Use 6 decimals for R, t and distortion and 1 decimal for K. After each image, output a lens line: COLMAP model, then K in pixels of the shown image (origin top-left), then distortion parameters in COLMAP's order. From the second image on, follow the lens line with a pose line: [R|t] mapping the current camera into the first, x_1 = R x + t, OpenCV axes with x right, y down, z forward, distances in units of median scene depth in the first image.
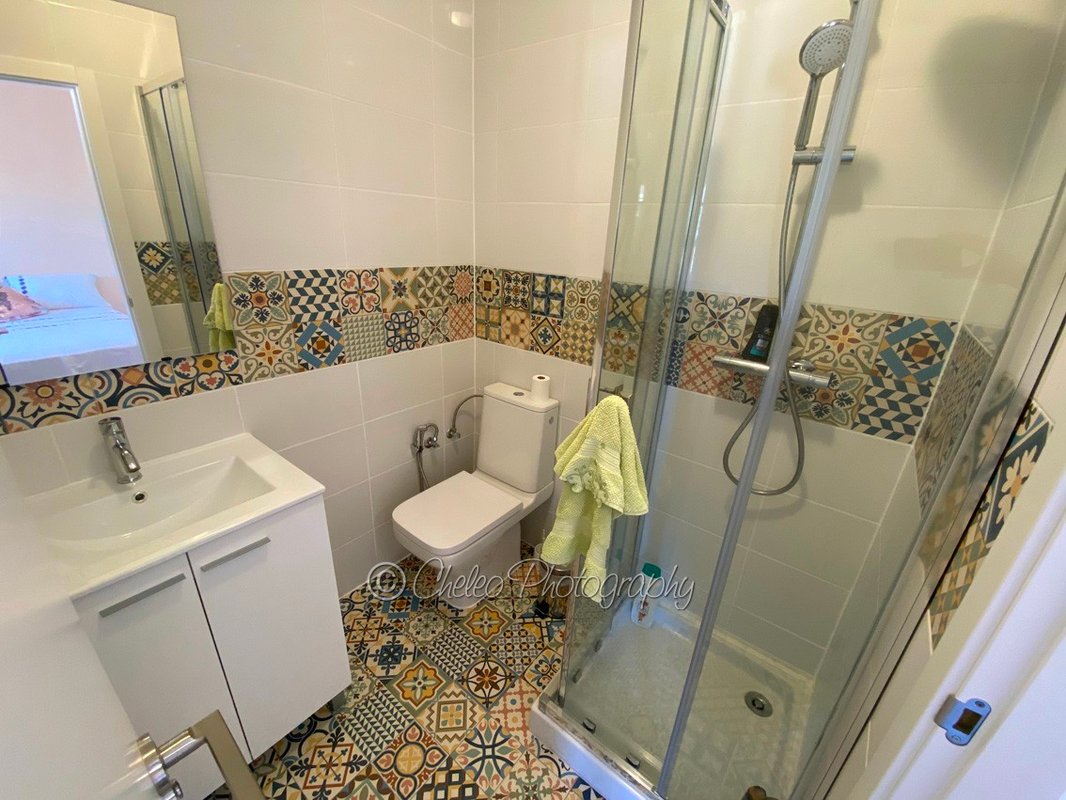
lens RADIAL K [[431.1, 0, 531.3], [0, 431.1, 402.1], [0, 0, 1]] dist [0.026117, -0.023088]
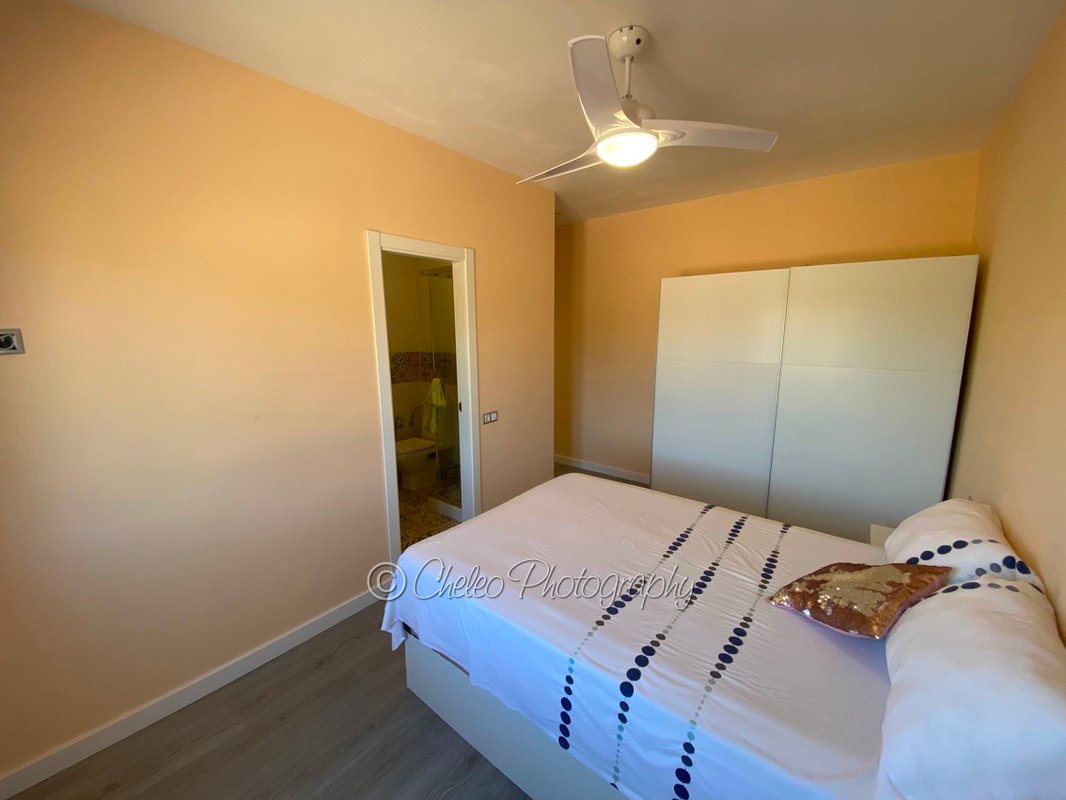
lens RADIAL K [[431.1, 0, 531.3], [0, 431.1, 402.1], [0, 0, 1]] dist [0.026117, -0.023088]
pose [[0.998787, -0.048047, -0.010779, 0.543547], [0.044764, 0.977143, -0.207814, 0.528730], [0.020517, 0.207080, 0.978109, -1.395880]]
